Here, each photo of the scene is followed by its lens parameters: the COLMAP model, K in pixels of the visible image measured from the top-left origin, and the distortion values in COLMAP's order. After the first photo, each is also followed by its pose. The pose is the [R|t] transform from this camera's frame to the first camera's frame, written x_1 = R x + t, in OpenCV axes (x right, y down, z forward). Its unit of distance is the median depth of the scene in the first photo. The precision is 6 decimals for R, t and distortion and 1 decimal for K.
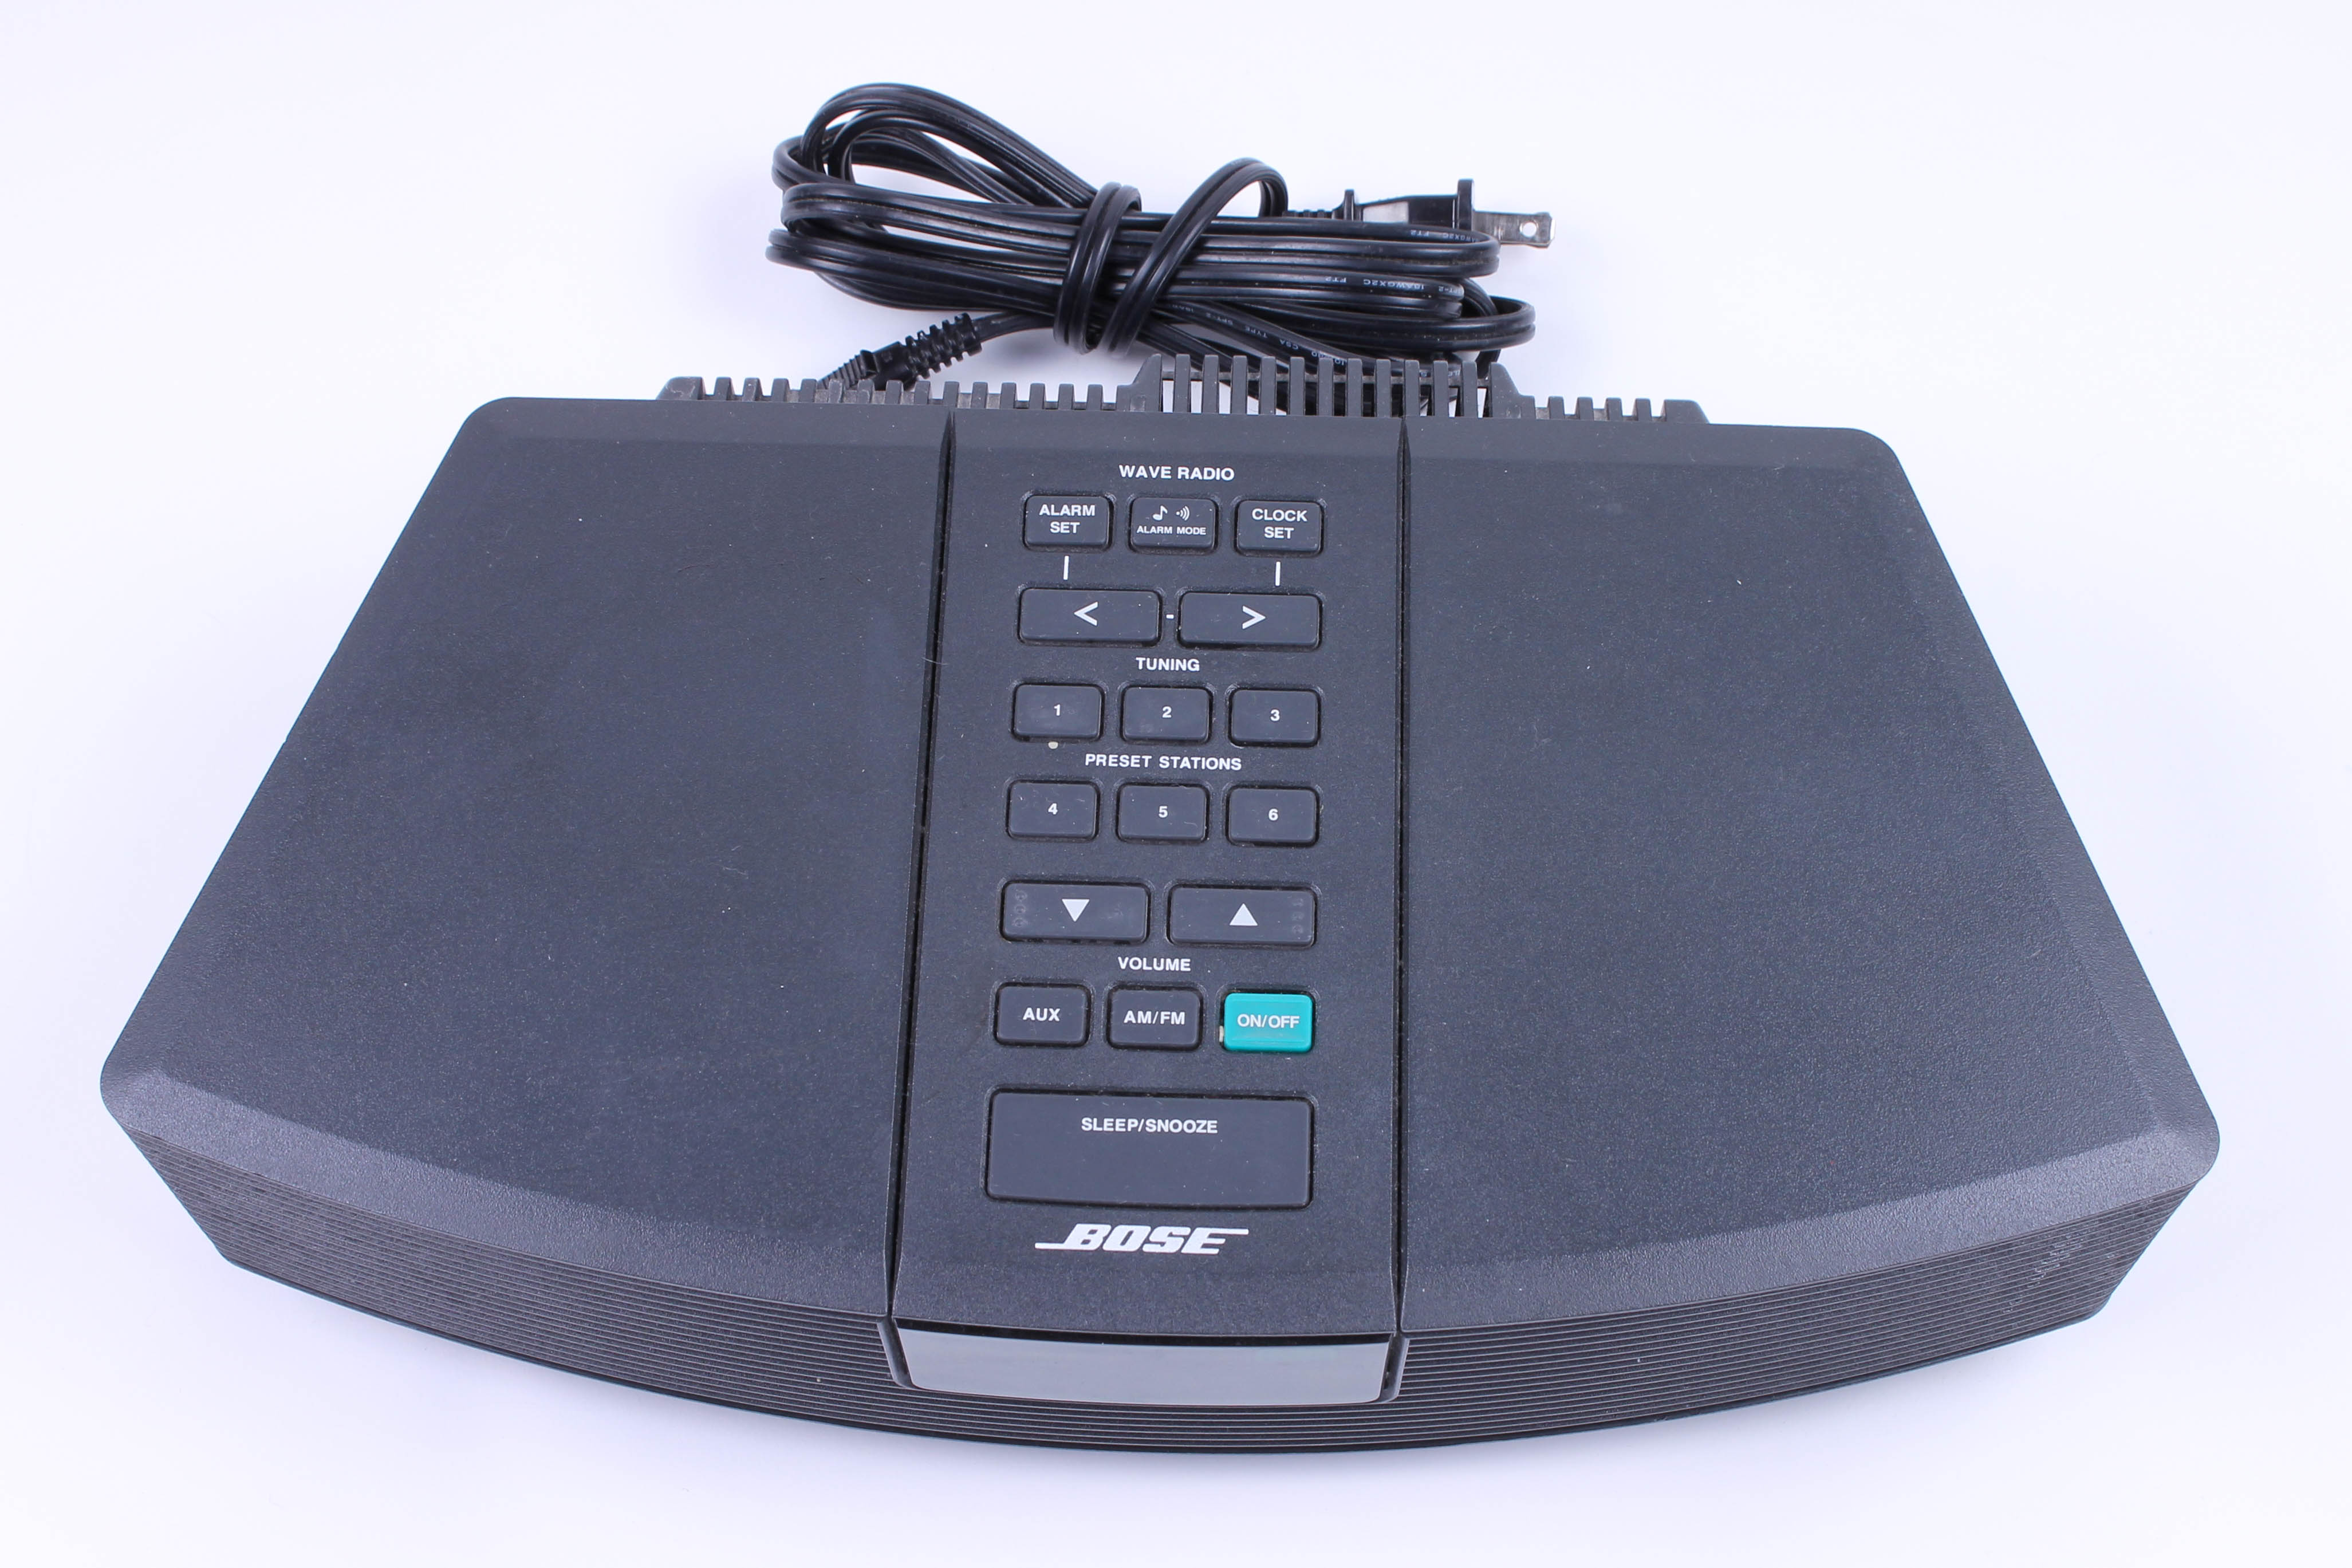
lens RADIAL K [[2227.7, 0, 1181.6], [0, 2227.7, 776.8], [0, 0, 1]] dist [-0.014440, 0.000000]
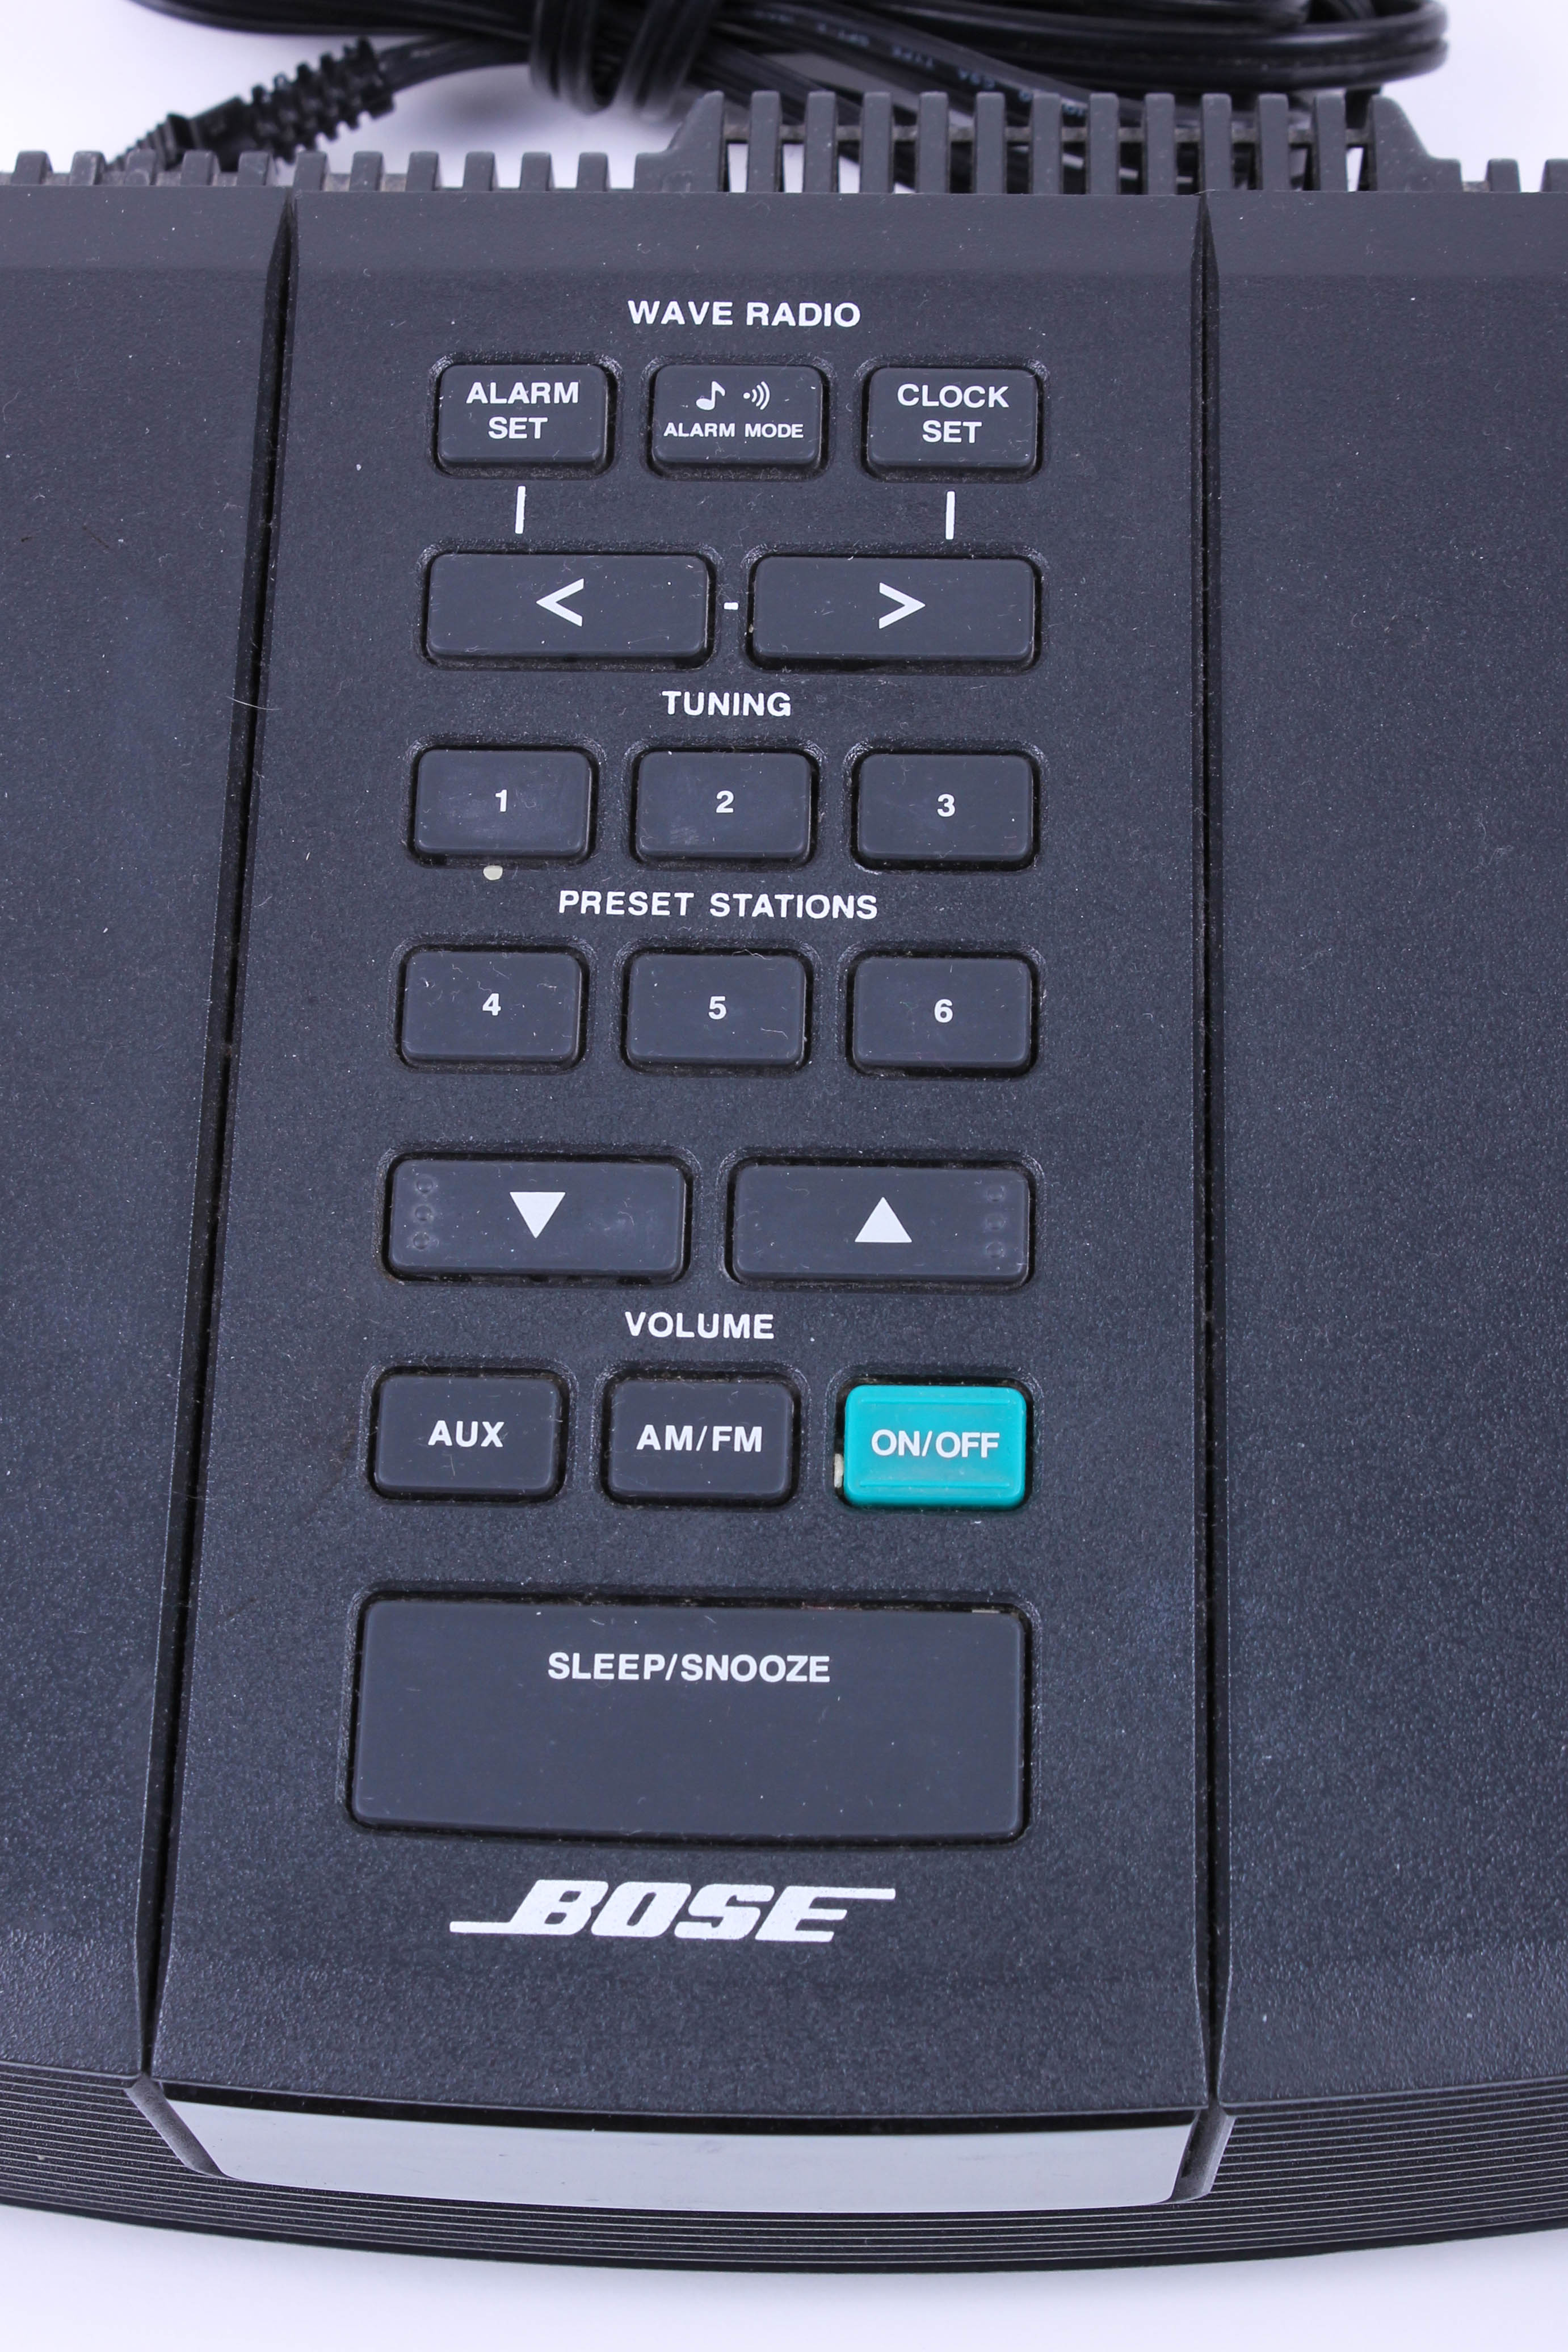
lens RADIAL K [[4099.3, 0, 686.3], [0, 4099.3, 1109.5], [0, 0, 1]] dist [-0.009491, 0.000000]
pose [[0.999607, -0.011499, -0.025575, 0.007696], [0.012734, 0.998735, 0.048651, -0.005799], [0.024983, -0.048958, 0.998488, 0.103841]]
